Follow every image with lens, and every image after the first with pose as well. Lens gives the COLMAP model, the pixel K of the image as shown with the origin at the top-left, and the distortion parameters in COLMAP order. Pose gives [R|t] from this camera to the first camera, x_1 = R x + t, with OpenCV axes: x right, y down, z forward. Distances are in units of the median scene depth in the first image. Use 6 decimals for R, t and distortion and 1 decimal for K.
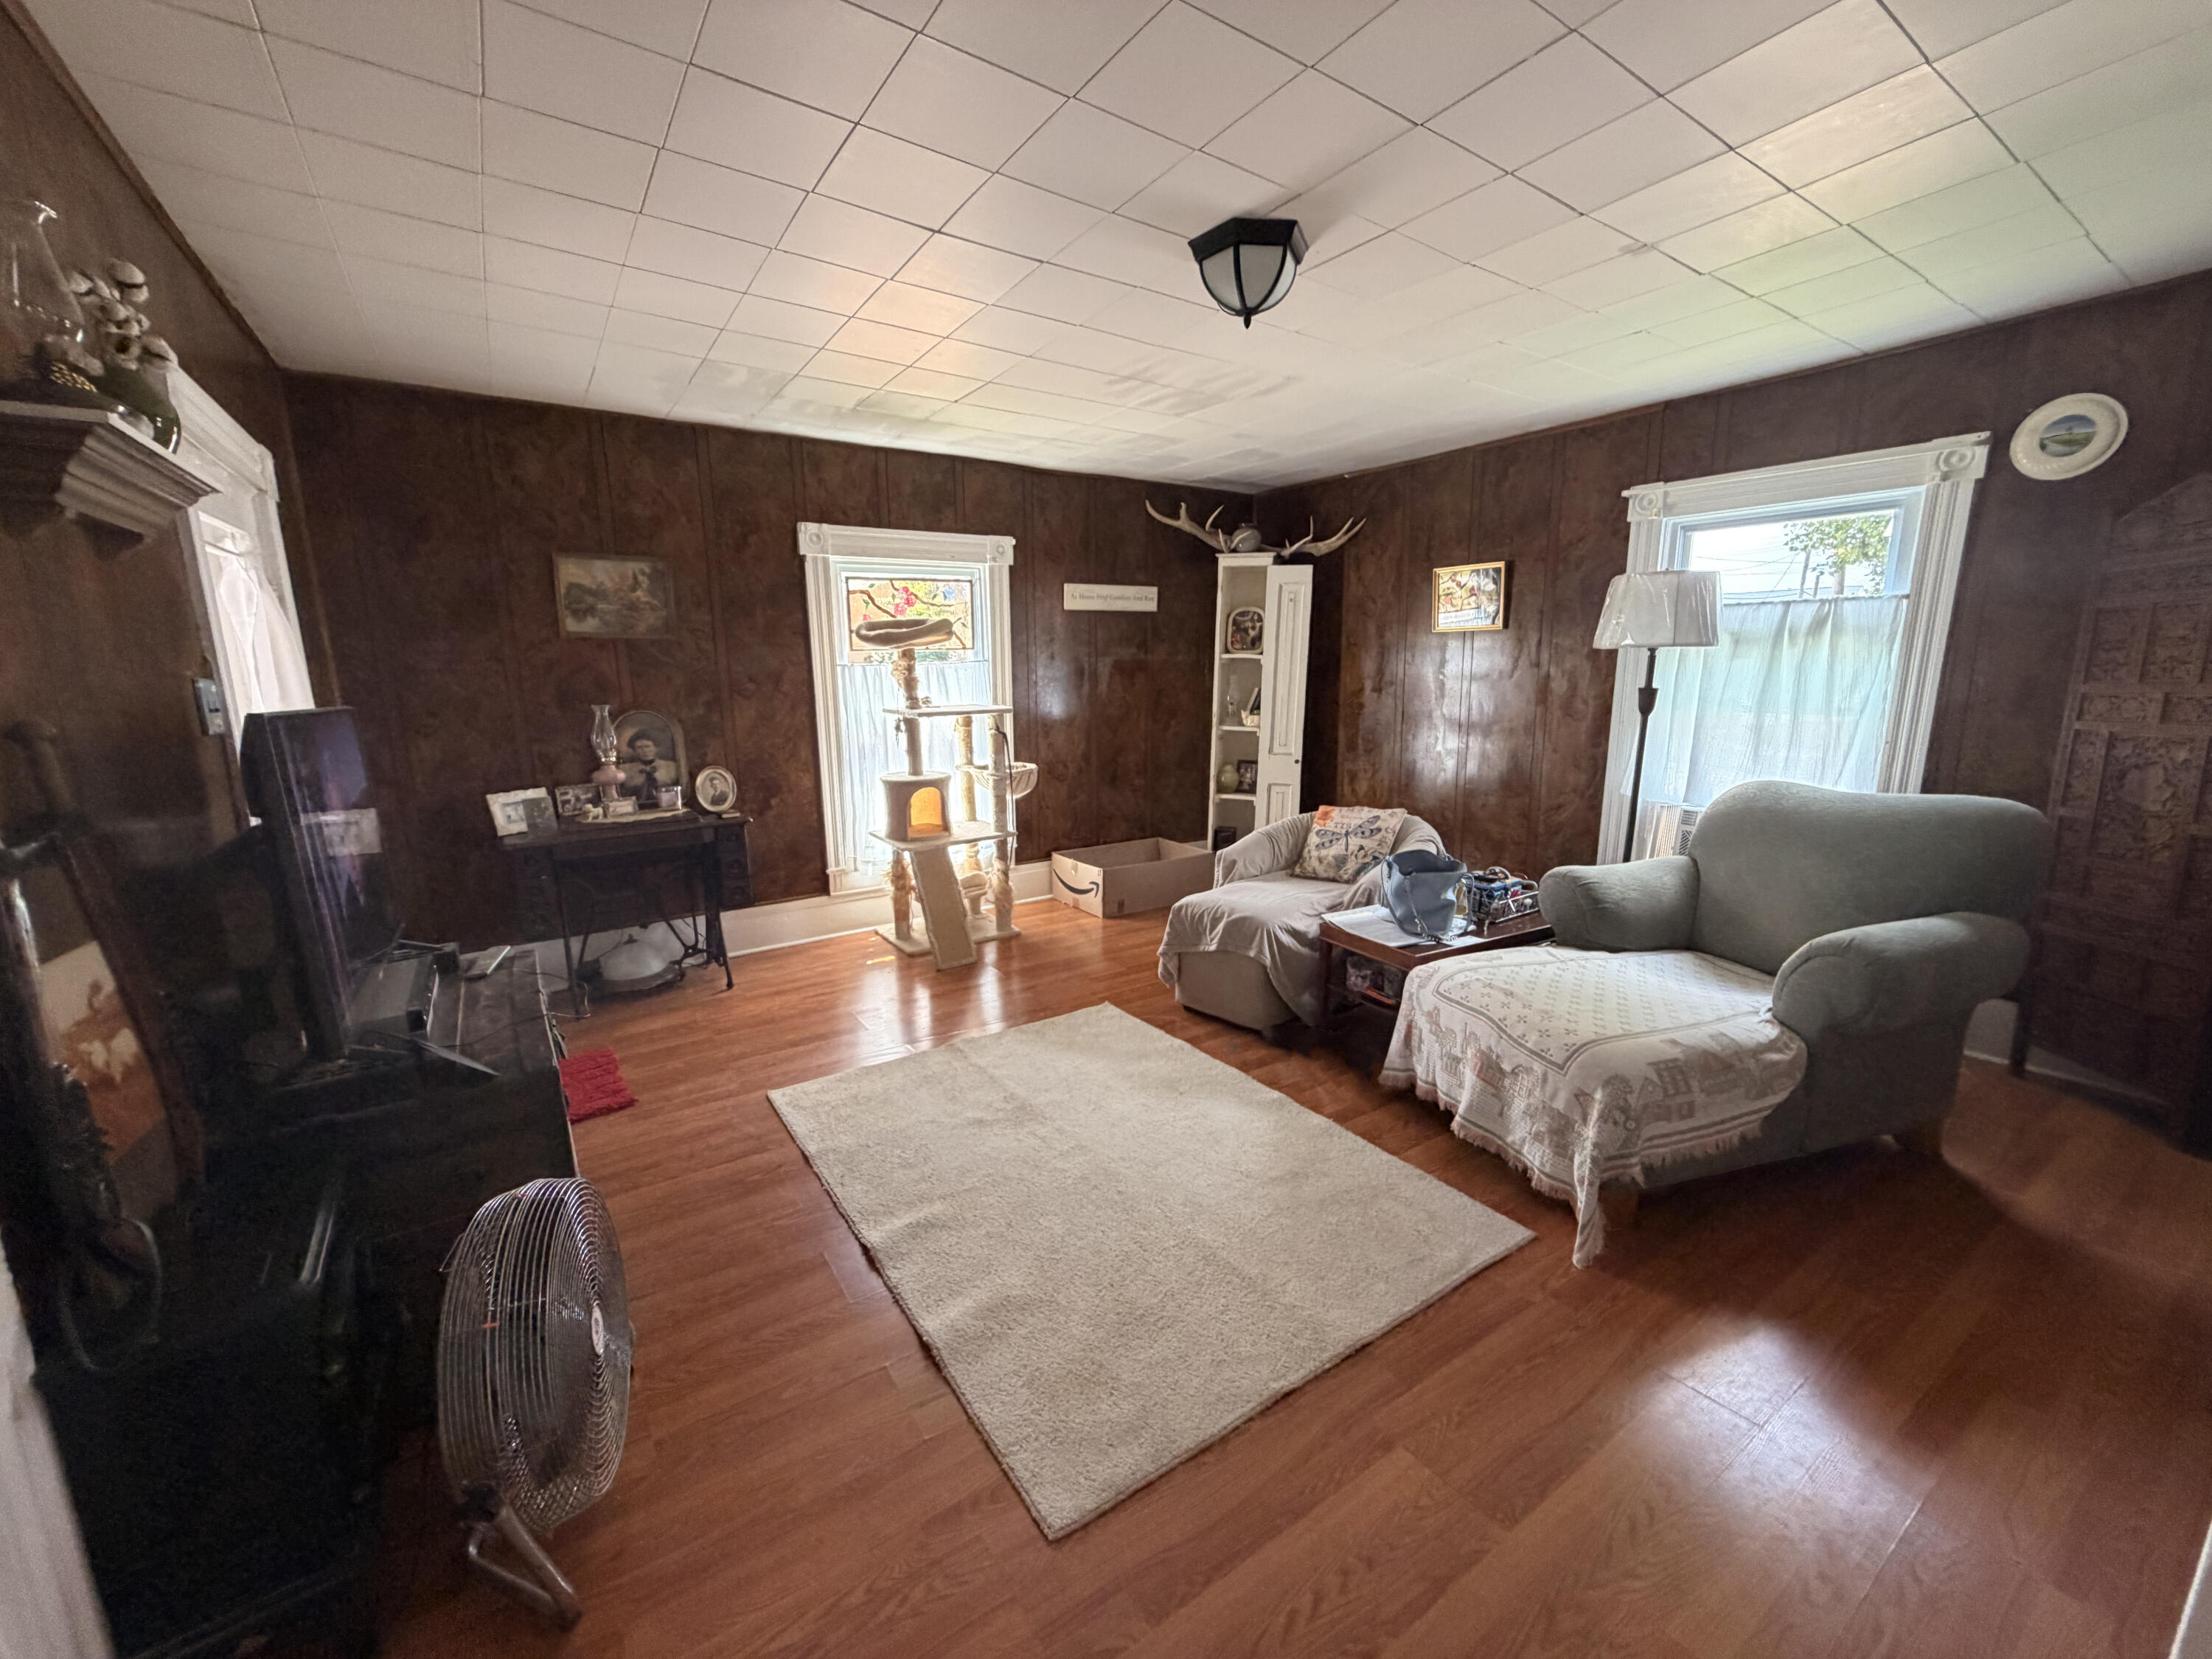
lens RADIAL K [[886.0, 0, 1097.7], [0, 886.0, 829.7], [0, 0, 1]] dist [0.000945, 0.000967]
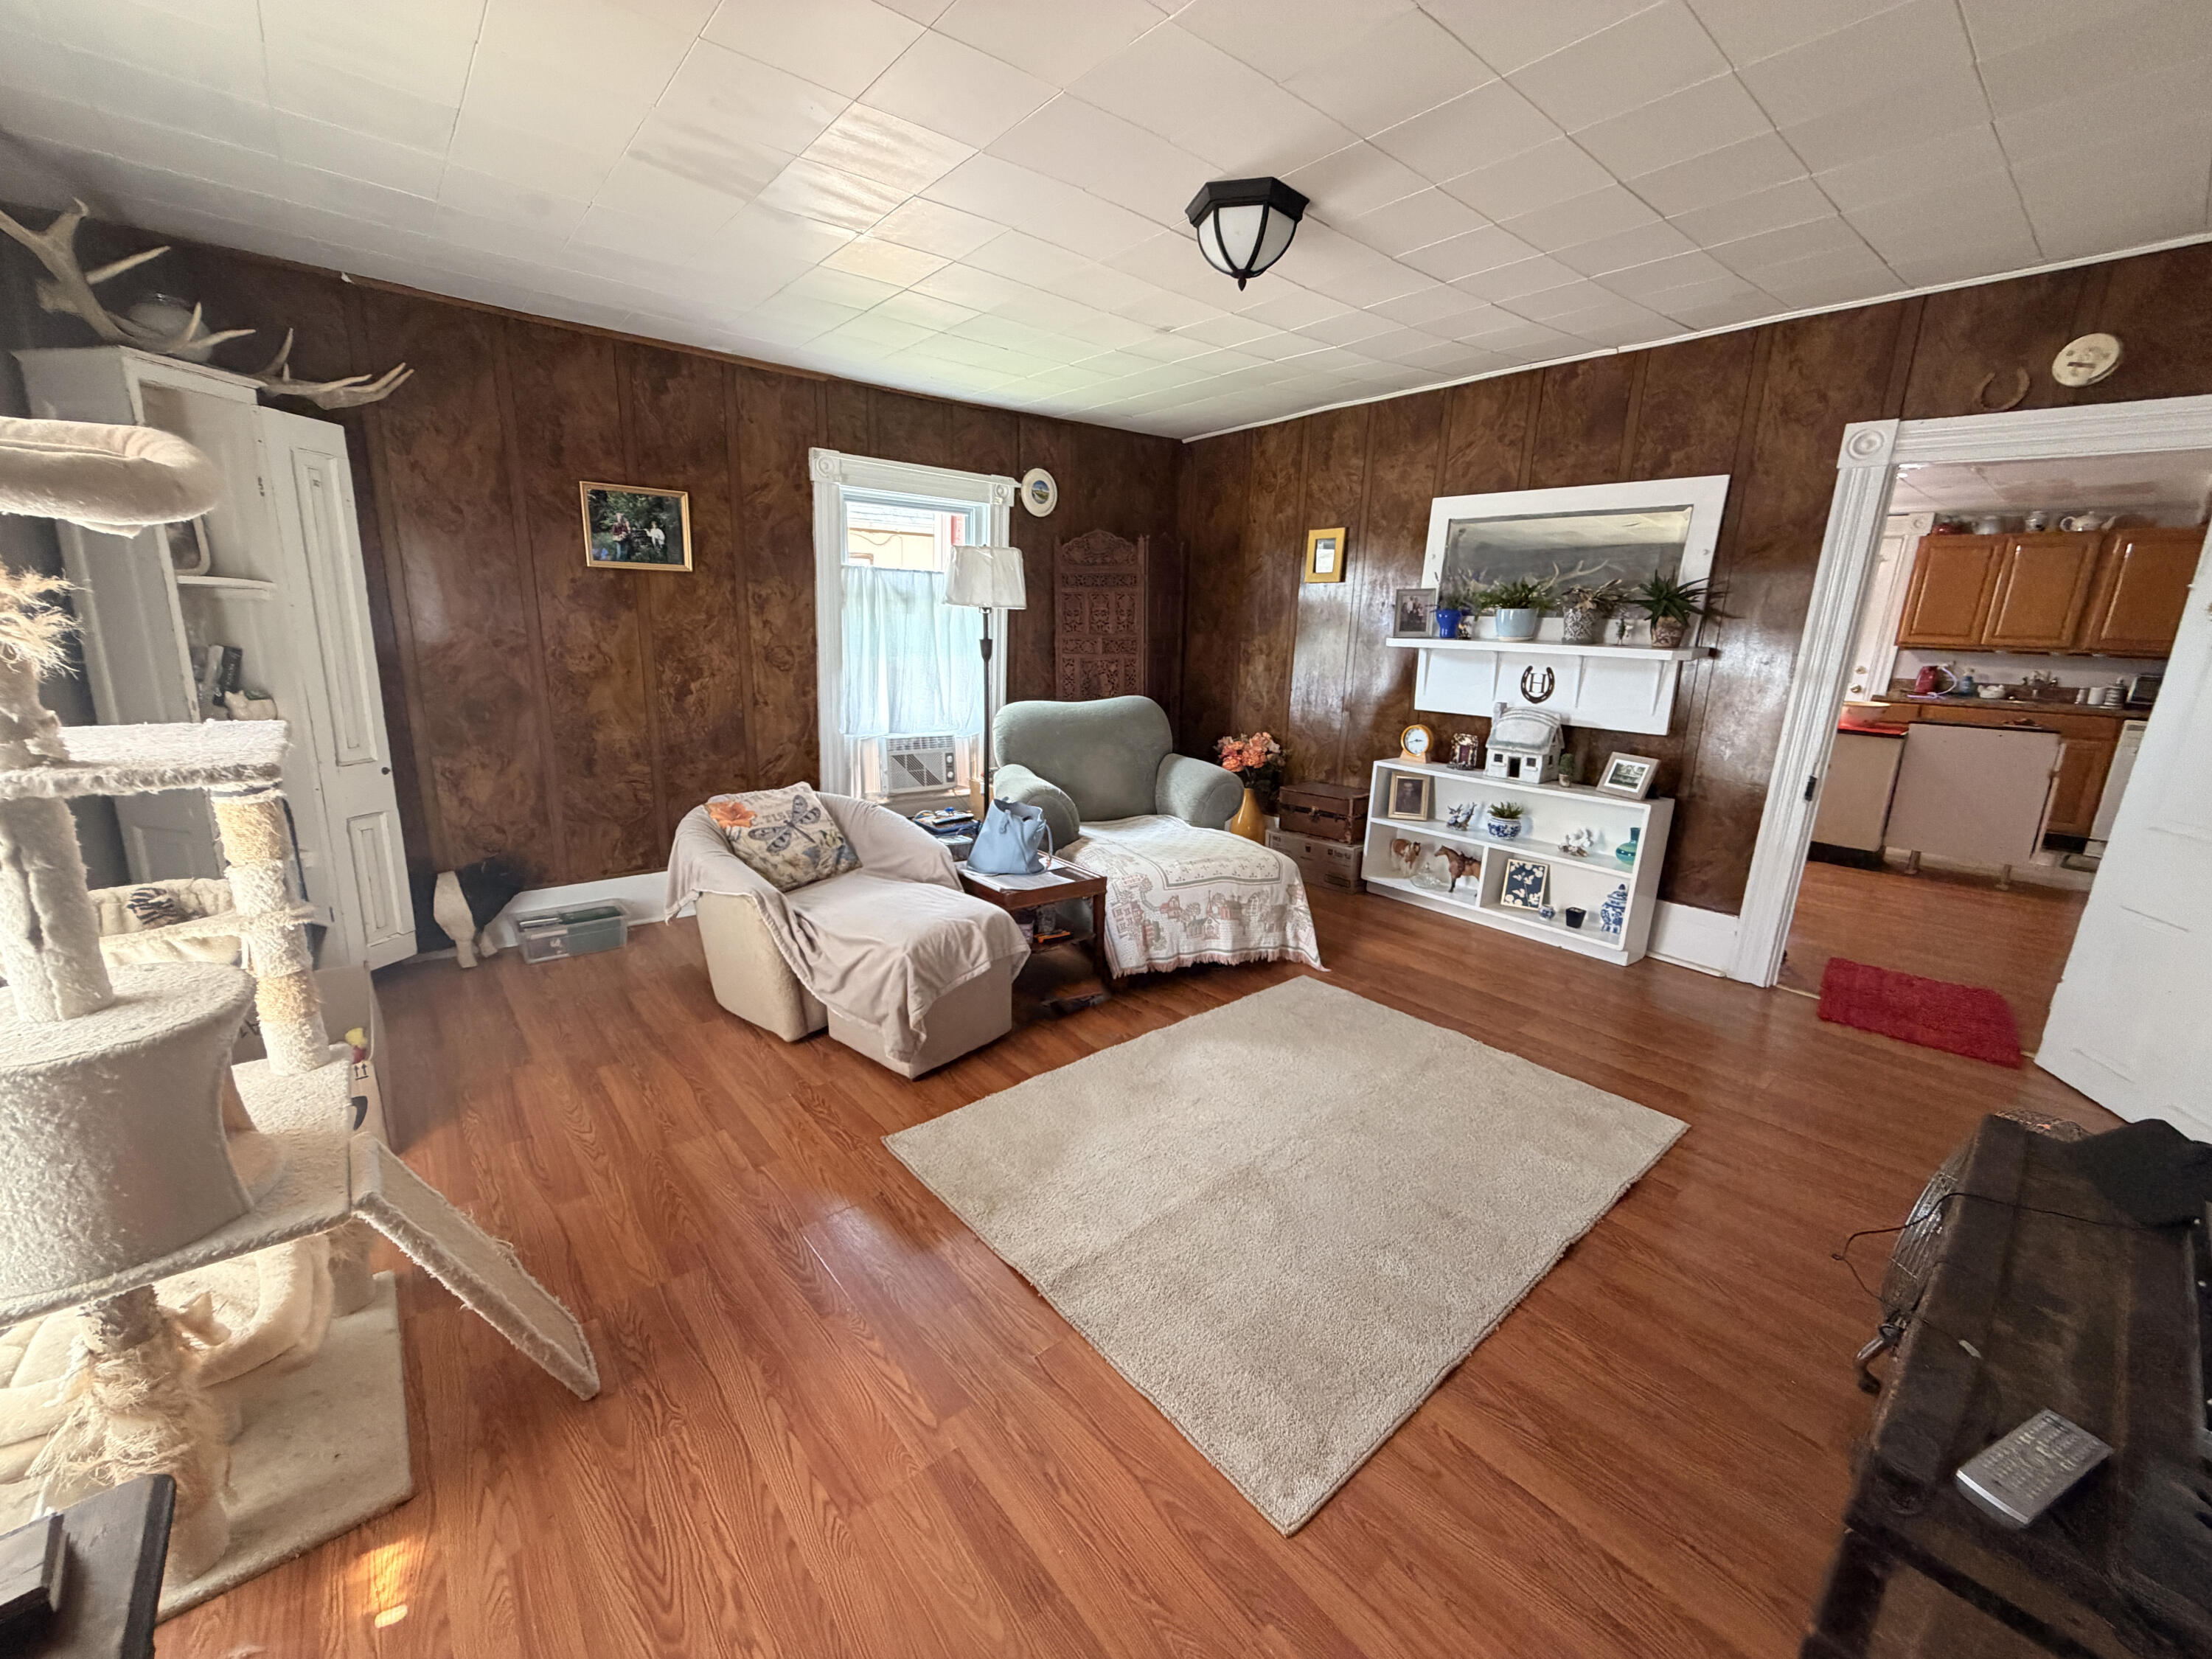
lens RADIAL K [[886.0, 0, 1093.0], [0, 886.0, 826.5], [0, 0, 1]] dist [0.000945, 0.000967]
pose [[-0.111362, -0.227617, 0.967362, -0.740685], [0.154445, 0.957625, 0.243105, -0.203814], [-0.981705, 0.176477, -0.071488, 1.074229]]
